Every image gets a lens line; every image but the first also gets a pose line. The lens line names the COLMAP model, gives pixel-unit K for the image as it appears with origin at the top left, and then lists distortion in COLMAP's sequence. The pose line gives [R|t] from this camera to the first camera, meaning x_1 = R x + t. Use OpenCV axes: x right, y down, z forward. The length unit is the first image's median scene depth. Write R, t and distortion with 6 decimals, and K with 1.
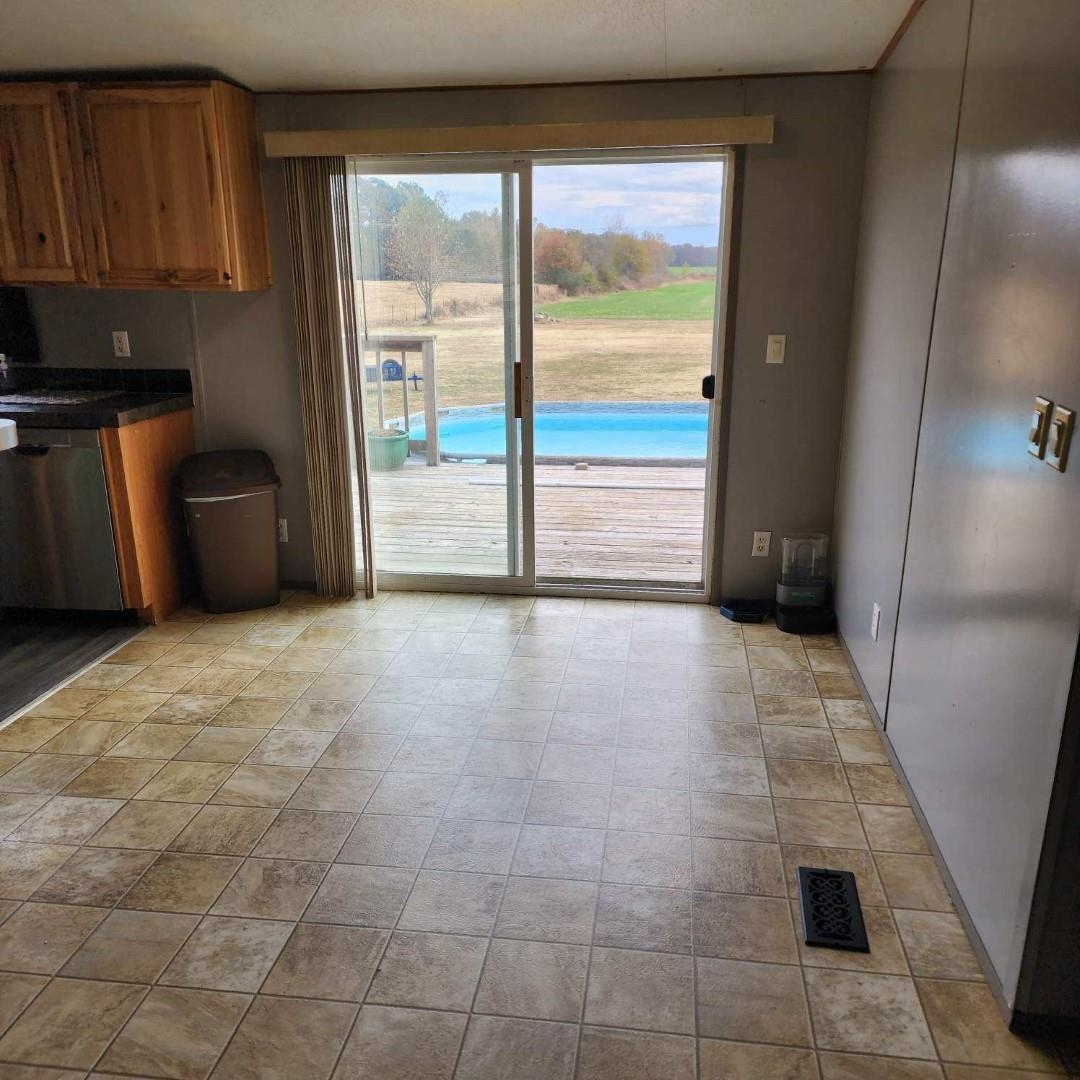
lens RADIAL K [[946.1, 0, 546.3], [0, 946.1, 537.8], [0, 0, 1]] dist [0.009234, 0.001440]
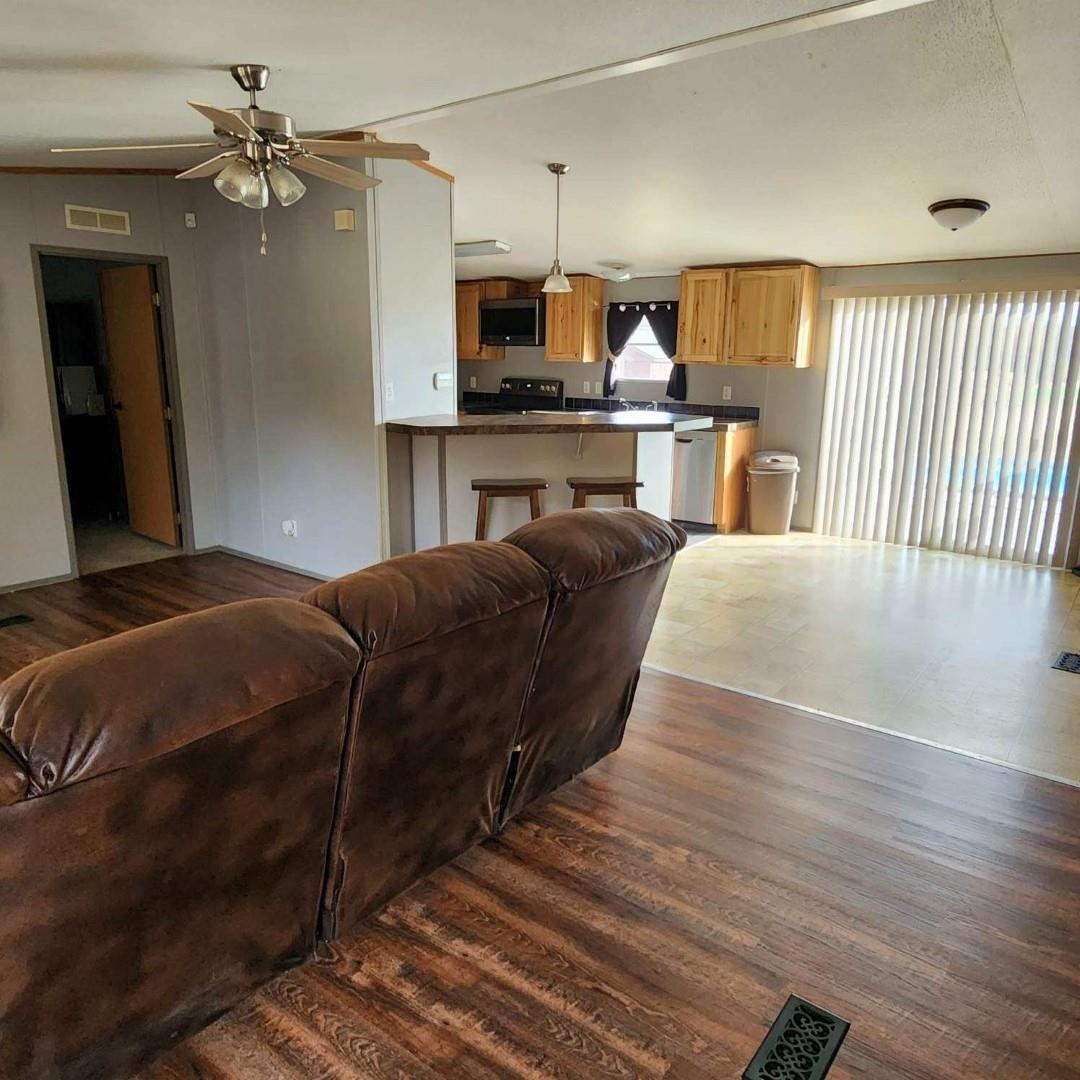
lens RADIAL K [[792.3, 0, 540.0], [0, 792.3, 540.0], [0, 0, 1]] dist [0.002258, -0.006679]
pose [[0.863377, 0.127889, -0.488082, 0.065617], [-0.149315, 0.988777, -0.005043, 0.182354], [0.481959, 0.077232, 0.872783, -0.666543]]
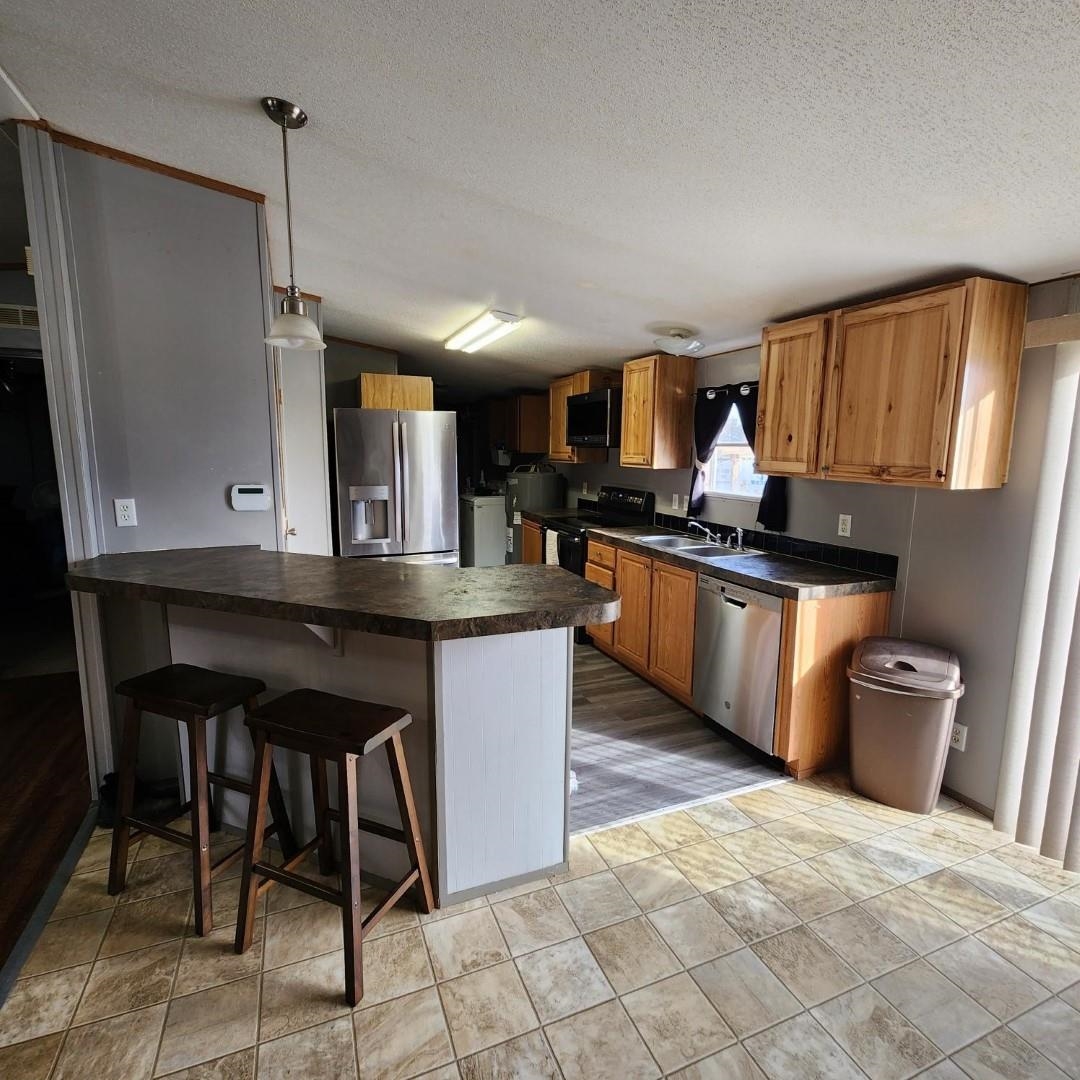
lens RADIAL K [[591.2, 0, 540.0], [0, 591.2, 540.0], [0, 0, 1]] dist [0.001431, -0.000023]
pose [[0.500272, 0.138640, -0.854697, -0.016303], [-0.249035, 0.968428, 0.011323, -0.113594], [0.829283, 0.207185, 0.519004, 0.355419]]
